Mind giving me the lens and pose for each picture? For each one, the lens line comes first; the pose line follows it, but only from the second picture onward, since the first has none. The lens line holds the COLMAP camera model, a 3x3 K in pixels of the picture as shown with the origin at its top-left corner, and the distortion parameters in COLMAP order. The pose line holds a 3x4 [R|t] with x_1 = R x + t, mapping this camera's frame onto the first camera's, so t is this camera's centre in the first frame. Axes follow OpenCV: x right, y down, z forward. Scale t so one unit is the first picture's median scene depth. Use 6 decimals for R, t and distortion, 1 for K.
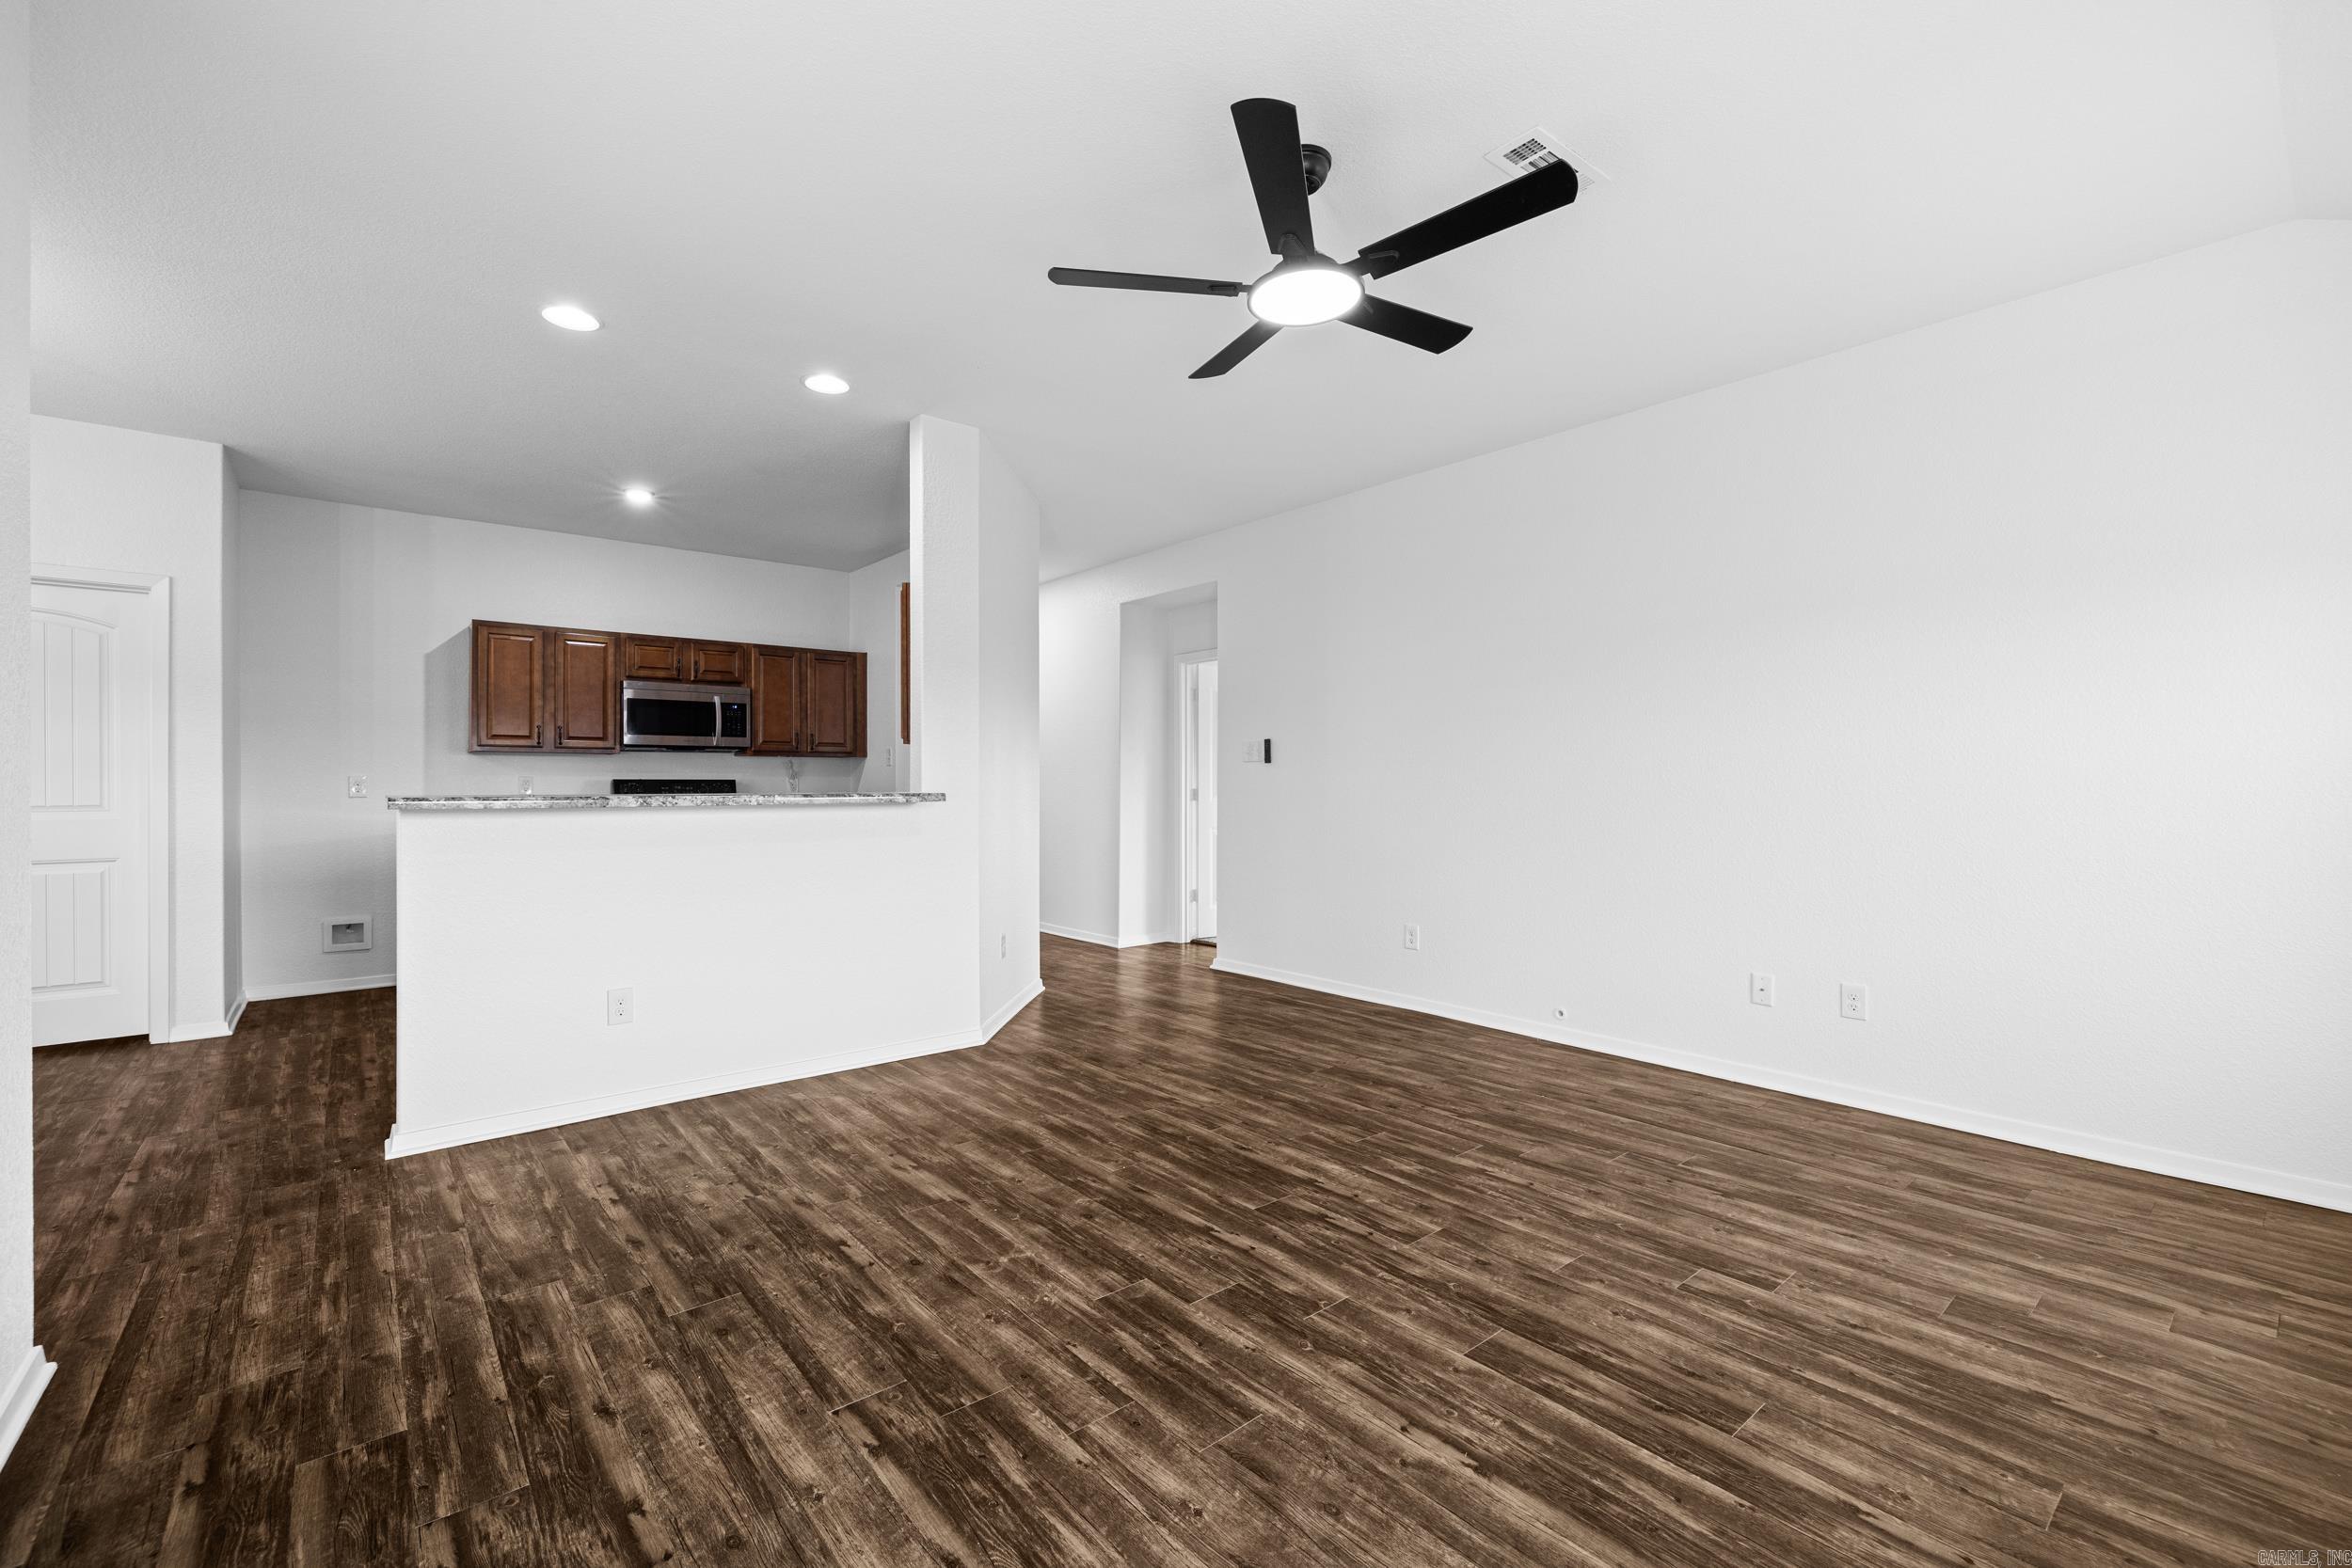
lens RADIAL K [[983.5, 0, 1188.8], [0, 983.5, 781.9], [0, 0, 1]] dist [0.000044, -0.001175]
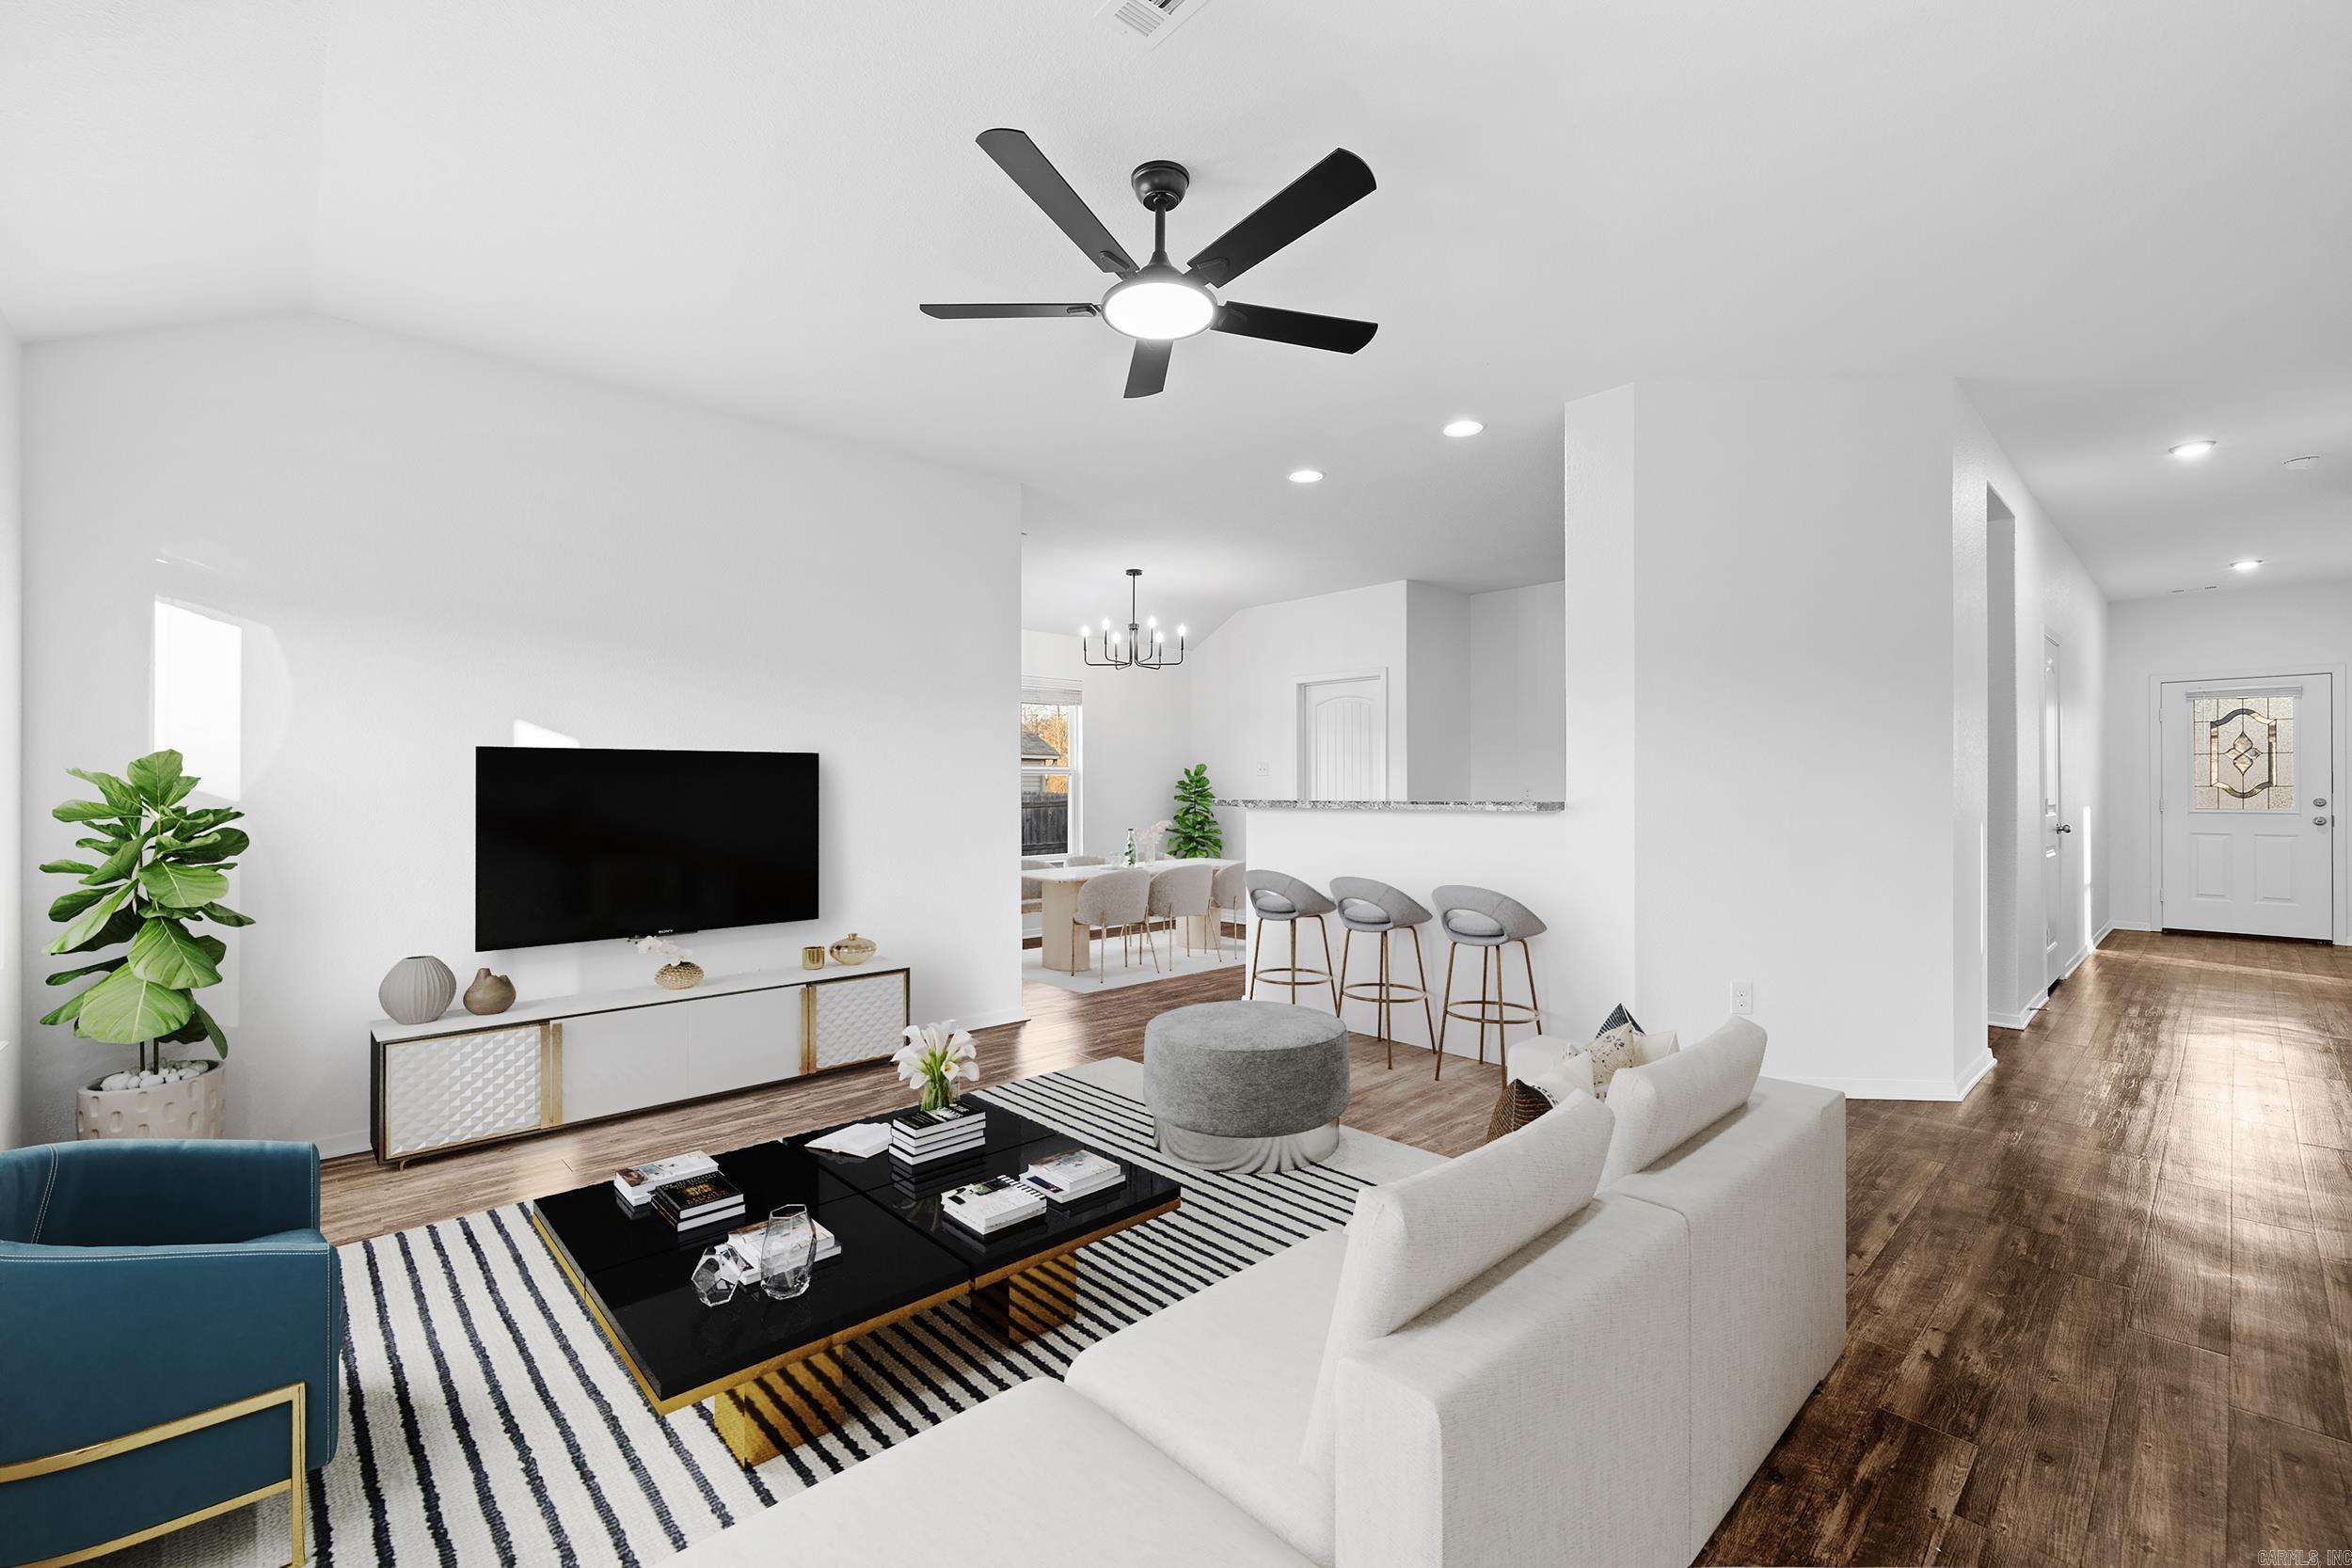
lens RADIAL K [[983.5, 0, 1165.7], [0, 983.5, 789.6], [0, 0, 1]] dist [0.000044, -0.001175]
pose [[0.050329, -0.000233, -0.998733, 0.641749], [-0.001351, 0.999999, -0.000301, -0.000540], [0.998732, 0.001365, 0.050328, 0.552556]]
